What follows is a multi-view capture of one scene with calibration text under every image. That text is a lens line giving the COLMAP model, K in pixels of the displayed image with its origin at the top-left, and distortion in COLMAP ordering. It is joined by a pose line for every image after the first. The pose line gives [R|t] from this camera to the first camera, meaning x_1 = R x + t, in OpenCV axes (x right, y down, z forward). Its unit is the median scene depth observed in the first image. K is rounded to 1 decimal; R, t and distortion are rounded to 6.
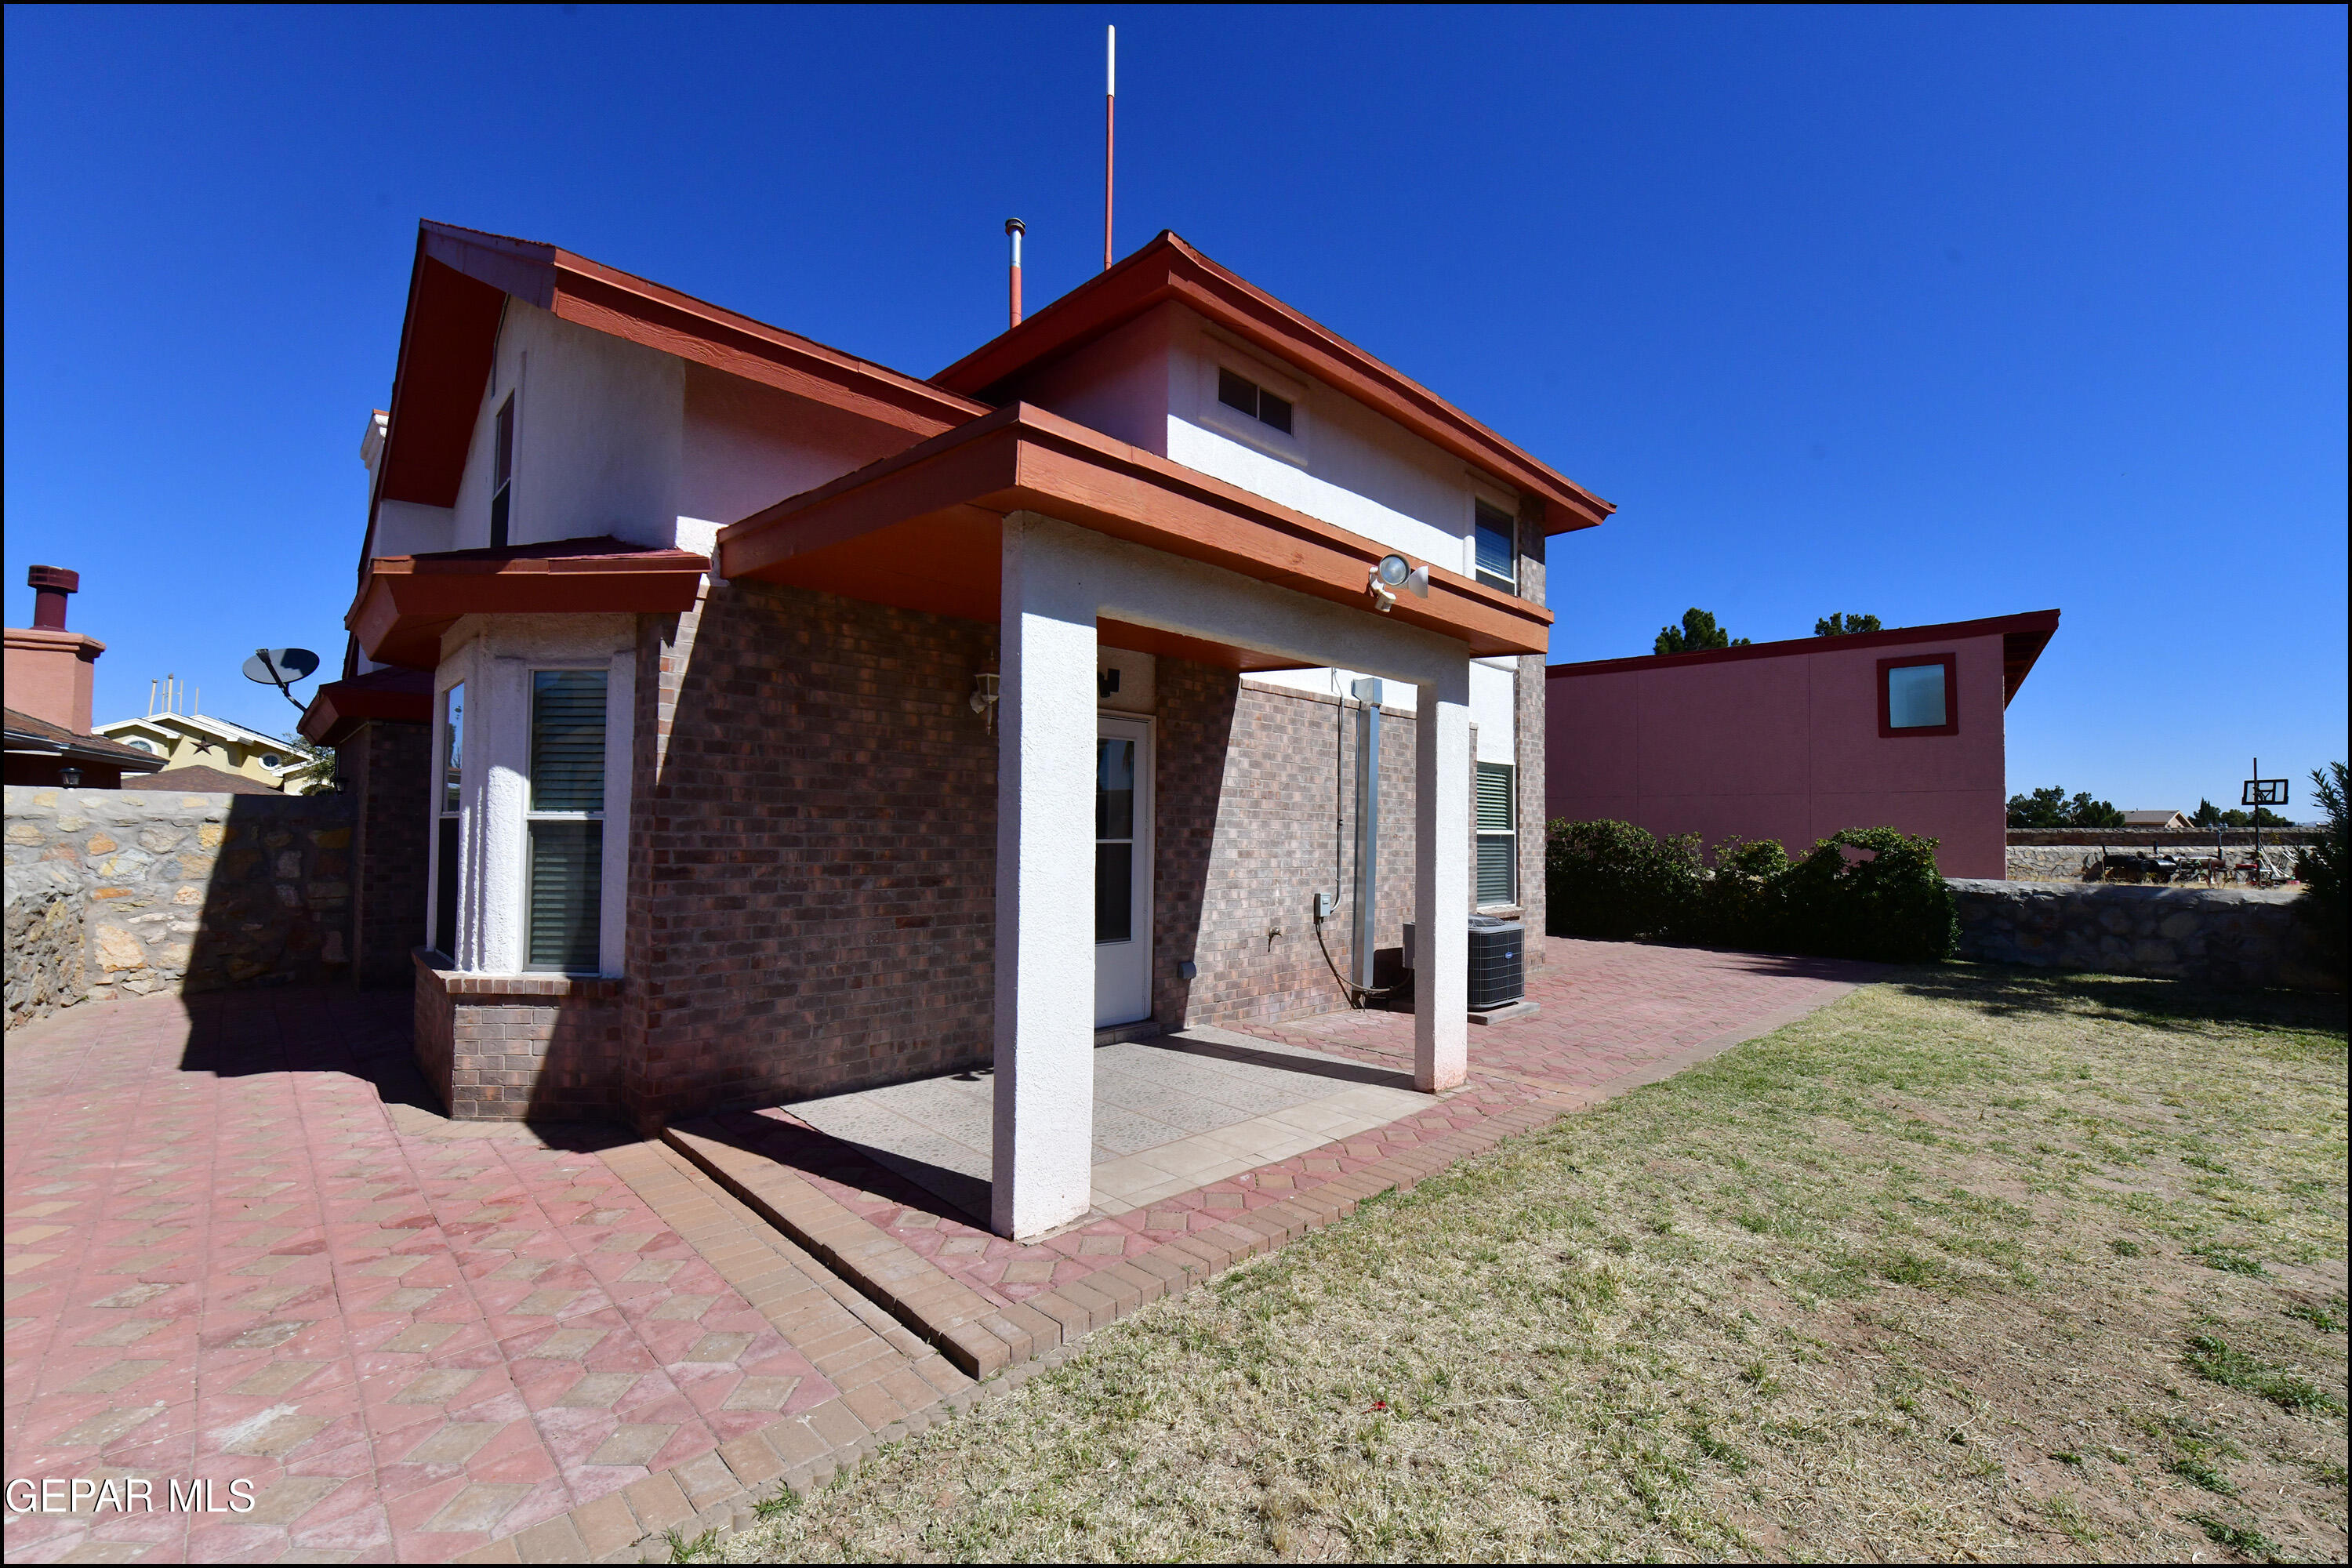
lens RADIAL K [[971.8, 0, 1192.1], [0, 971.8, 794.7], [0, 0, 1]] dist [-0.010498, -0.000372]
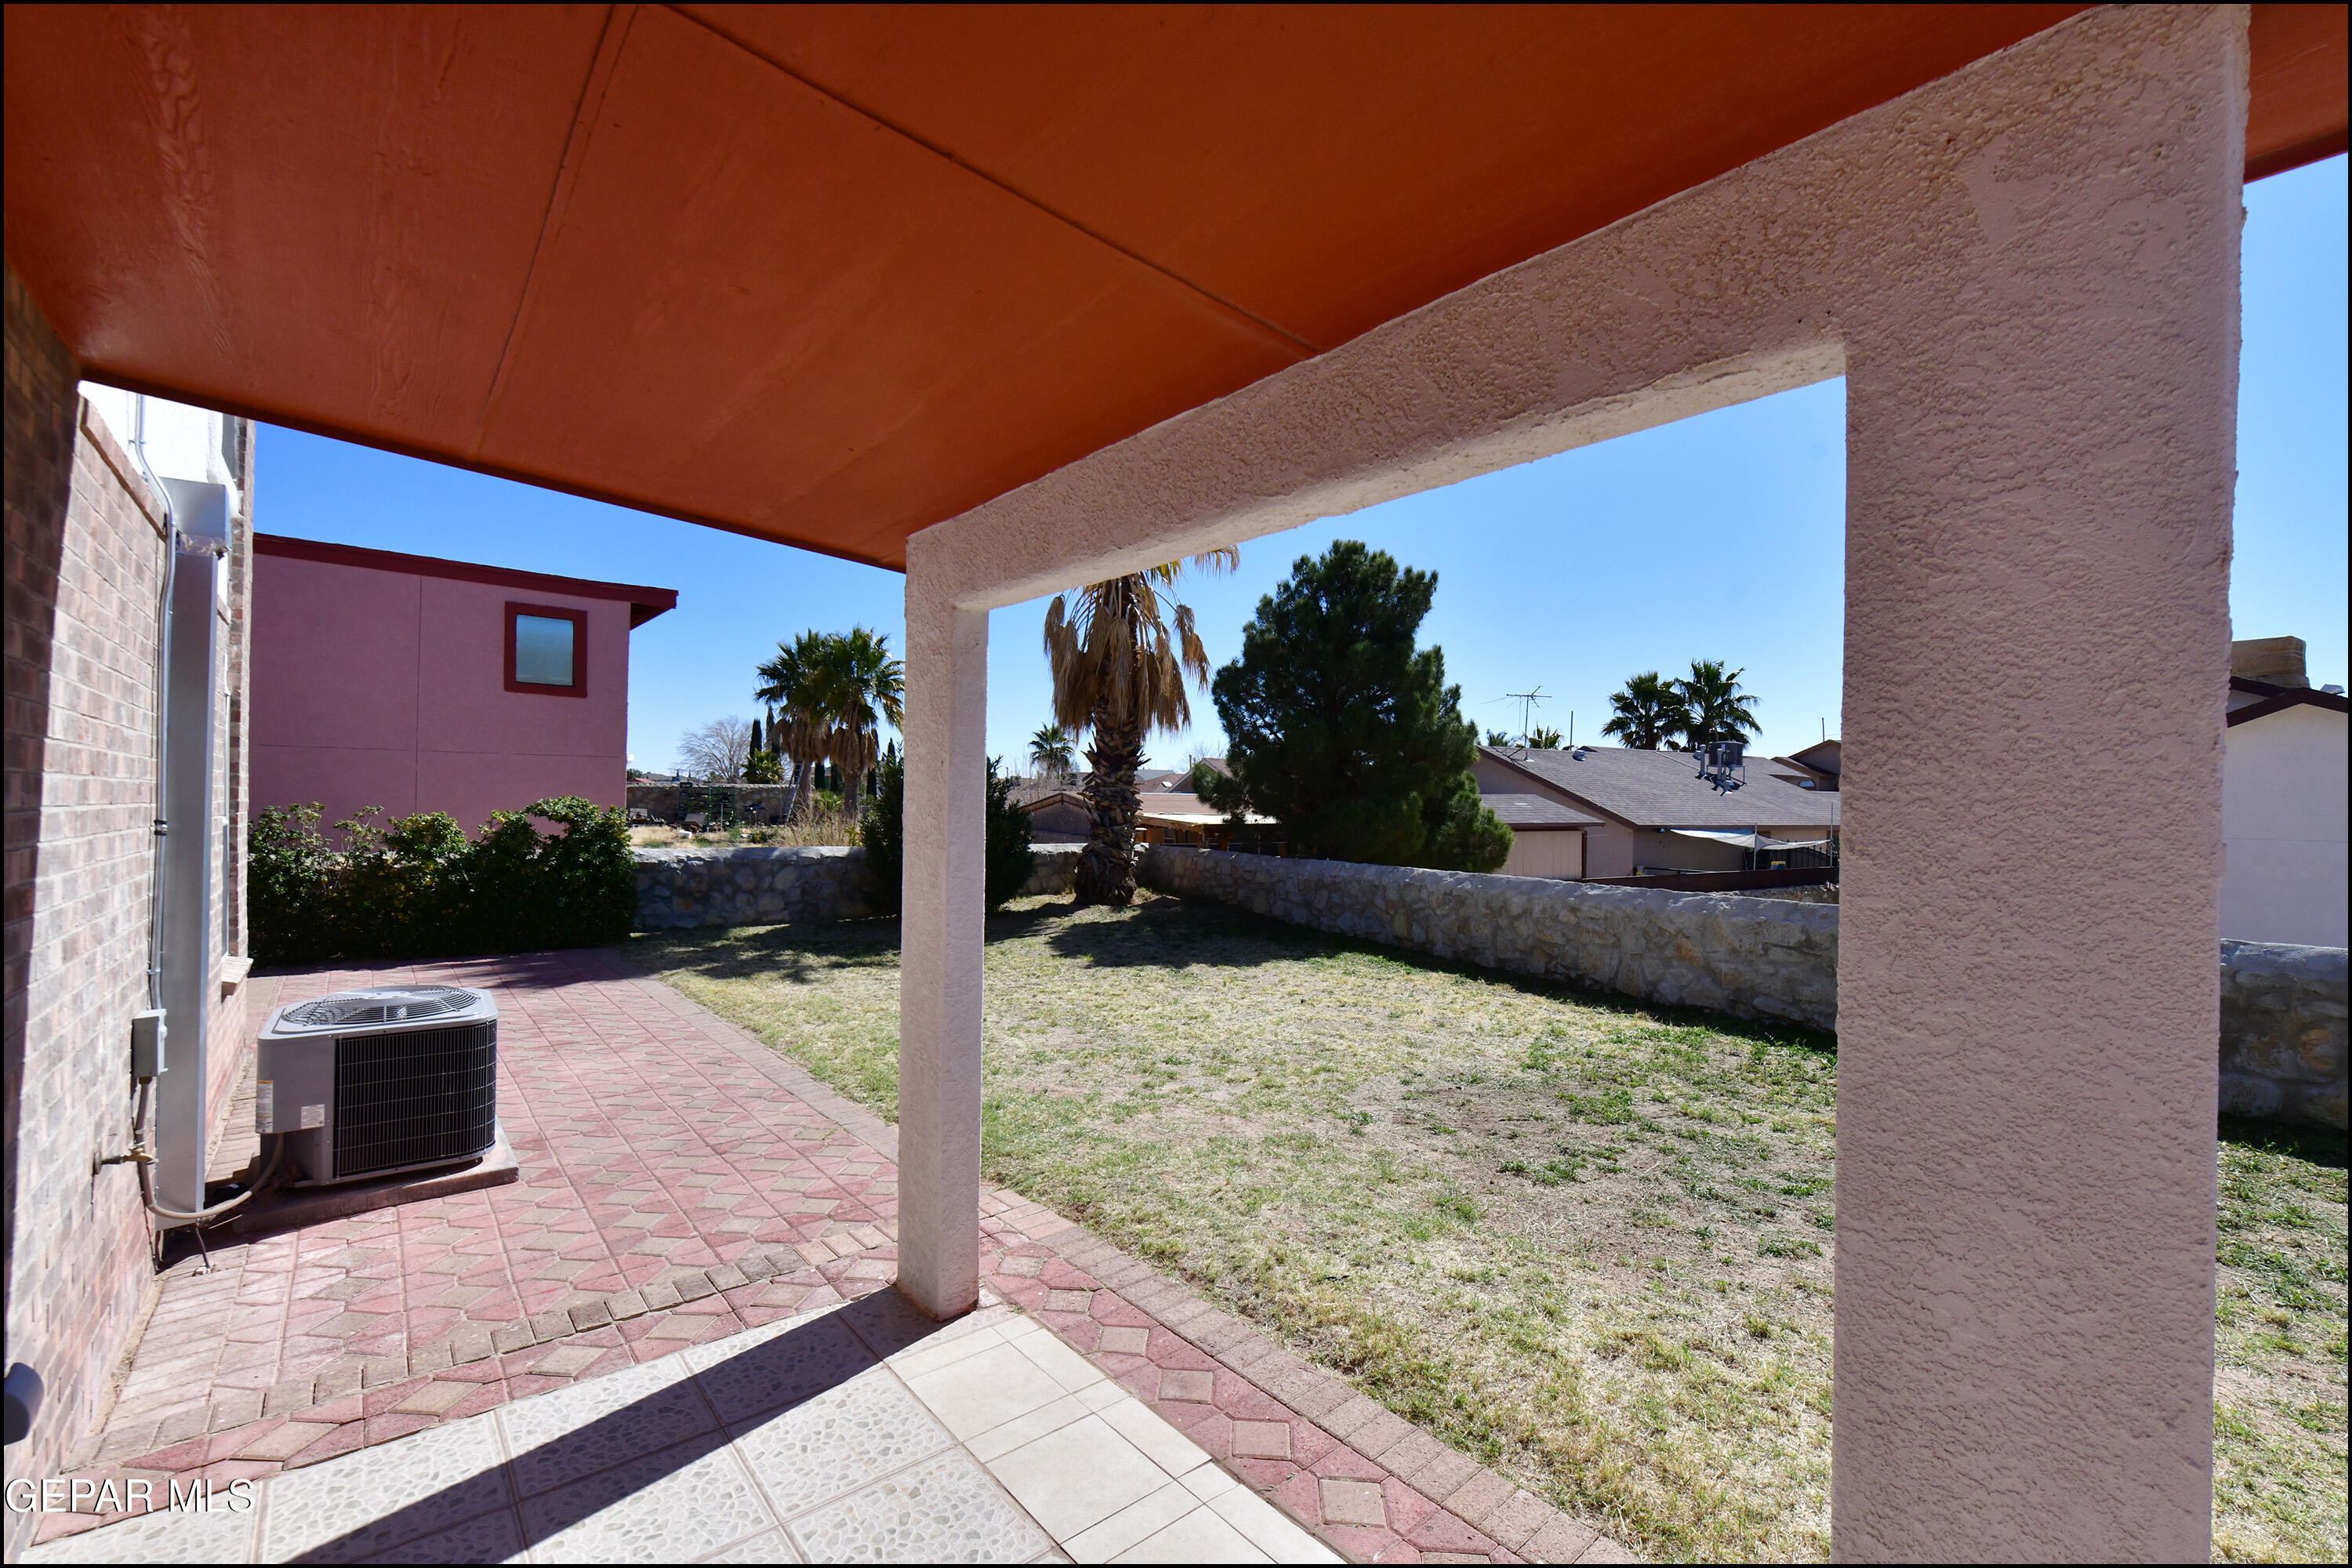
lens RADIAL K [[971.8, 0, 1189.9], [0, 971.8, 790.0], [0, 0, 1]] dist [-0.010498, -0.000372]
pose [[0.057241, -0.001362, 0.998359, -0.158220], [-0.053201, 0.998574, 0.004413, -0.007515], [-0.996942, -0.053366, 0.057087, 0.407846]]
